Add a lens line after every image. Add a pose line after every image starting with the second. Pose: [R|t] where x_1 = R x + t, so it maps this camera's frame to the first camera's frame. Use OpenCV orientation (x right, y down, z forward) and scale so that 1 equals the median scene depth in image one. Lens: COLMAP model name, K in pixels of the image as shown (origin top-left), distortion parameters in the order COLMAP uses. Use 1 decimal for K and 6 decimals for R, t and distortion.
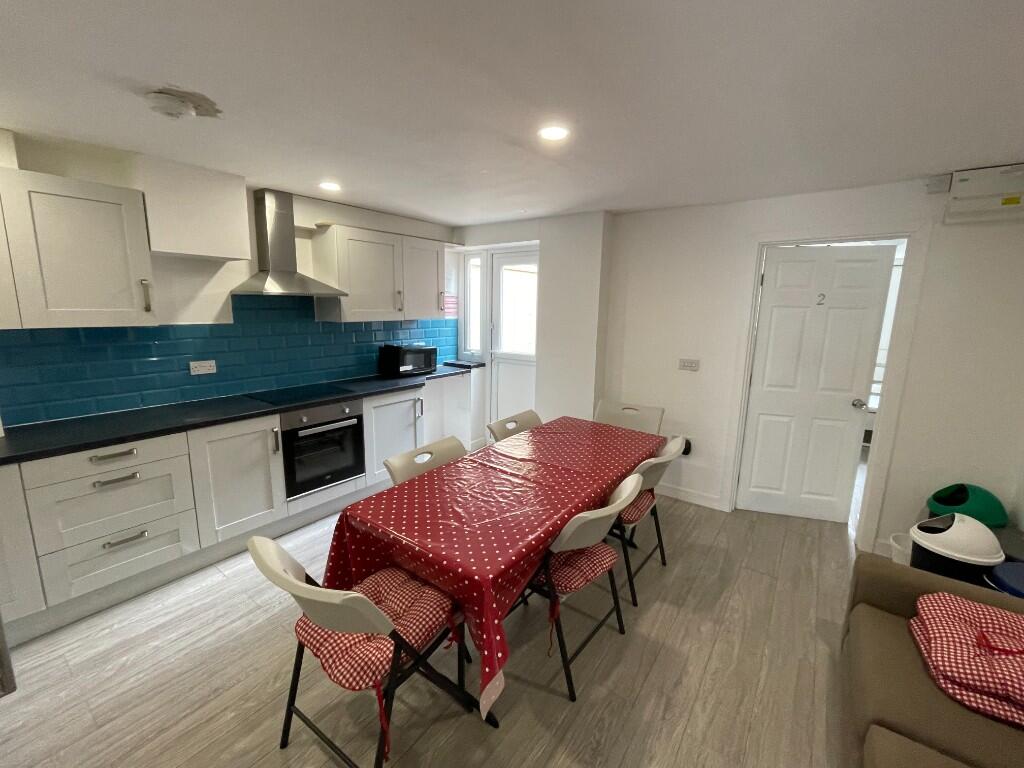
lens RADIAL K [[431.7, 0, 512.1], [0, 431.7, 379.9], [0, 0, 1]] dist [-0.001102, 0.000191]
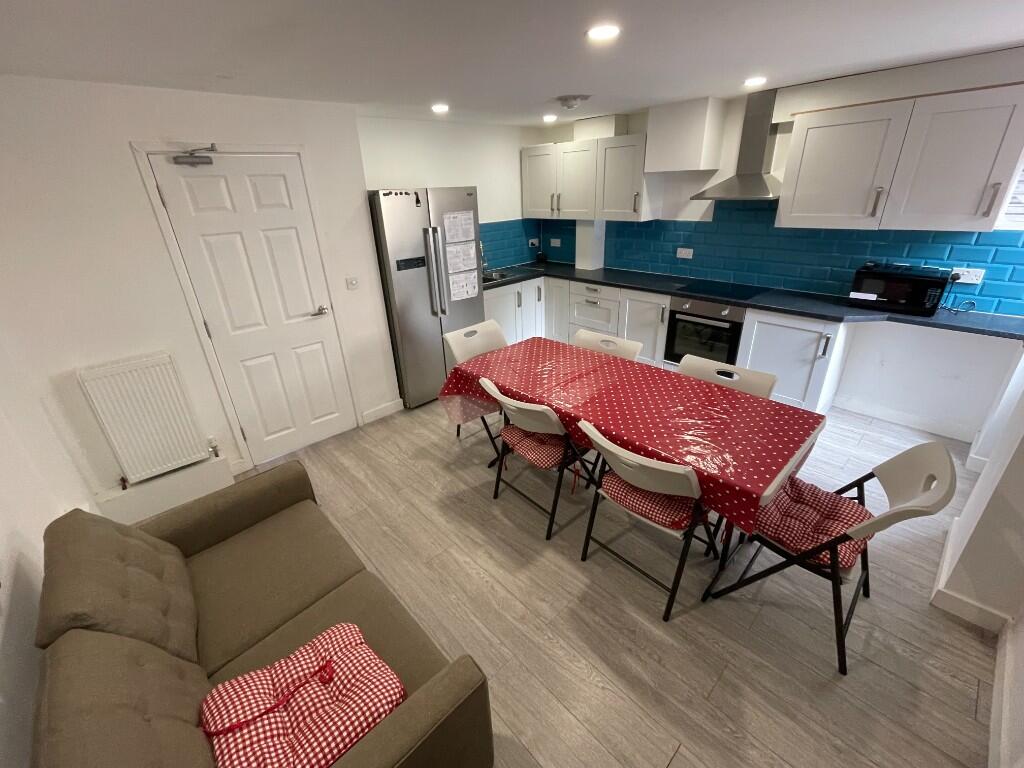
lens RADIAL K [[431.7, 0, 512.1], [0, 431.7, 379.9], [0, 0, 1]] dist [-0.001102, 0.000191]
pose [[-0.192411, 0.398089, -0.896941, 0.809046], [-0.128888, 0.895850, 0.425254, -0.183062], [0.972813, 0.197428, -0.121063, 0.697569]]
